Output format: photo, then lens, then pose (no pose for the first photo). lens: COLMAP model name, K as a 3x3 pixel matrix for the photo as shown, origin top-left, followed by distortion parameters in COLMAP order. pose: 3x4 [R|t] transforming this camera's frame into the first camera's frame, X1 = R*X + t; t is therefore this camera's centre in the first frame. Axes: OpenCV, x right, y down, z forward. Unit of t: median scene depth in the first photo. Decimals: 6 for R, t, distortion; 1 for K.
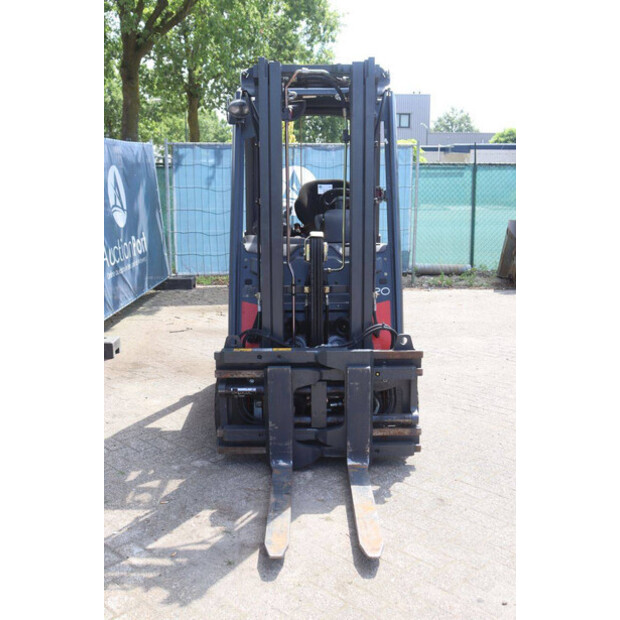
lens RADIAL K [[708.4, 0, 309.9], [0, 708.4, 310.6], [0, 0, 1]] dist [-0.012885, 0.034389]
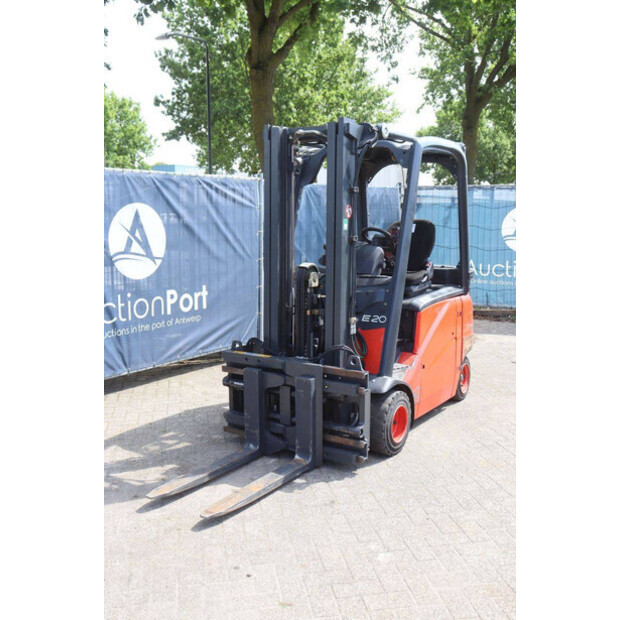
lens RADIAL K [[658.0, 0, 300.8], [0, 658.0, 310.3], [0, 0, 1]] dist [-0.050922, 0.001988]
pose [[0.825112, 0.083199, -0.558809, 0.653348], [-0.106011, 0.994329, -0.008490, -0.021415], [0.554934, 0.066245, 0.829253, 0.077238]]
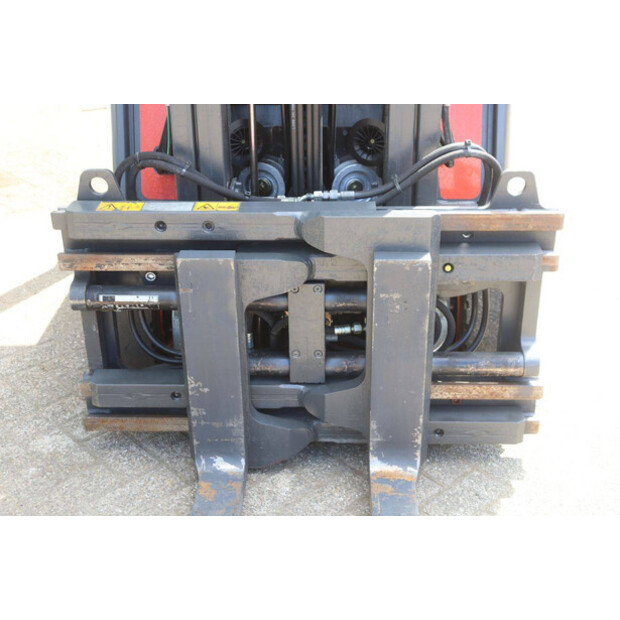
lens RADIAL K [[890.9, 0, 310.4], [0, 890.9, 292.1], [0, 0, 1]] dist [0.034524, 0.050310]
pose [[0.999370, 0.012568, -0.033177, 0.032977], [-0.003754, 0.967360, 0.253379, -0.028444], [0.035278, -0.253095, 0.966798, 0.491547]]
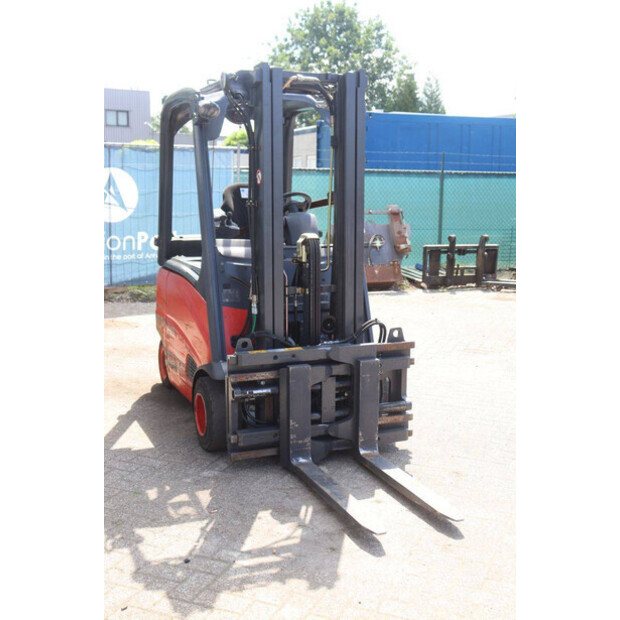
lens RADIAL K [[778.7, 0, 310.2], [0, 778.7, 308.9], [0, 0, 1]] dist [0.022933, 0.021336]
pose [[0.926584, -0.049773, 0.372779, -0.433909], [0.058949, 0.998173, -0.013250, 0.013820], [-0.371438, 0.034252, 0.927826, -0.050437]]
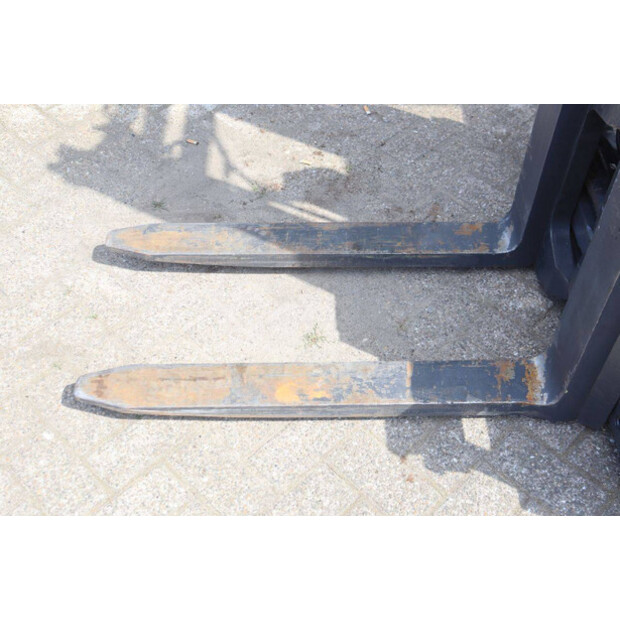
lens RADIAL K [[760.3, 0, 309.9], [0, 760.3, 309.2], [0, 0, 1]] dist [-0.058016, 0.383454]
pose [[0.000656, 0.776145, -0.630554, 0.286185], [-0.187947, 0.619412, 0.762236, -0.083572], [0.982179, 0.118011, 0.146280, 0.816913]]
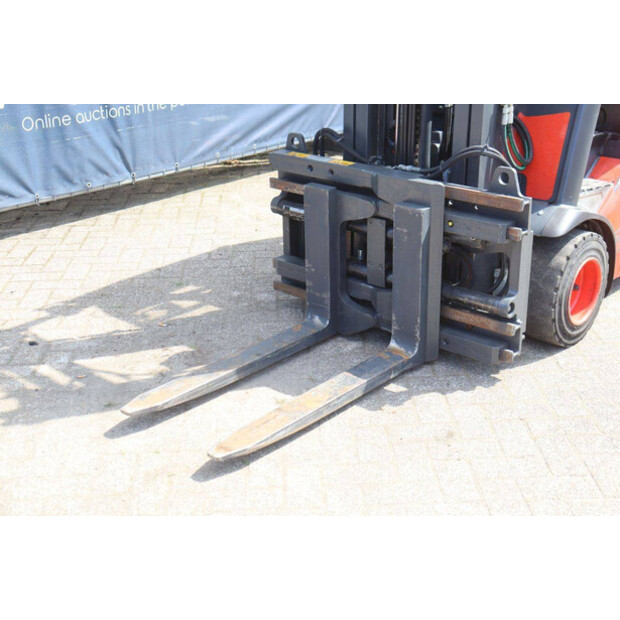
lens RADIAL K [[940.6, 0, 311.3], [0, 940.6, 301.5], [0, 0, 1]] dist [0.092529, 0.060339]
pose [[0.743010, 0.241432, -0.624217, 0.546763], [-0.114632, 0.964794, 0.236713, -0.028490], [0.659390, -0.104325, 0.744527, 0.285579]]
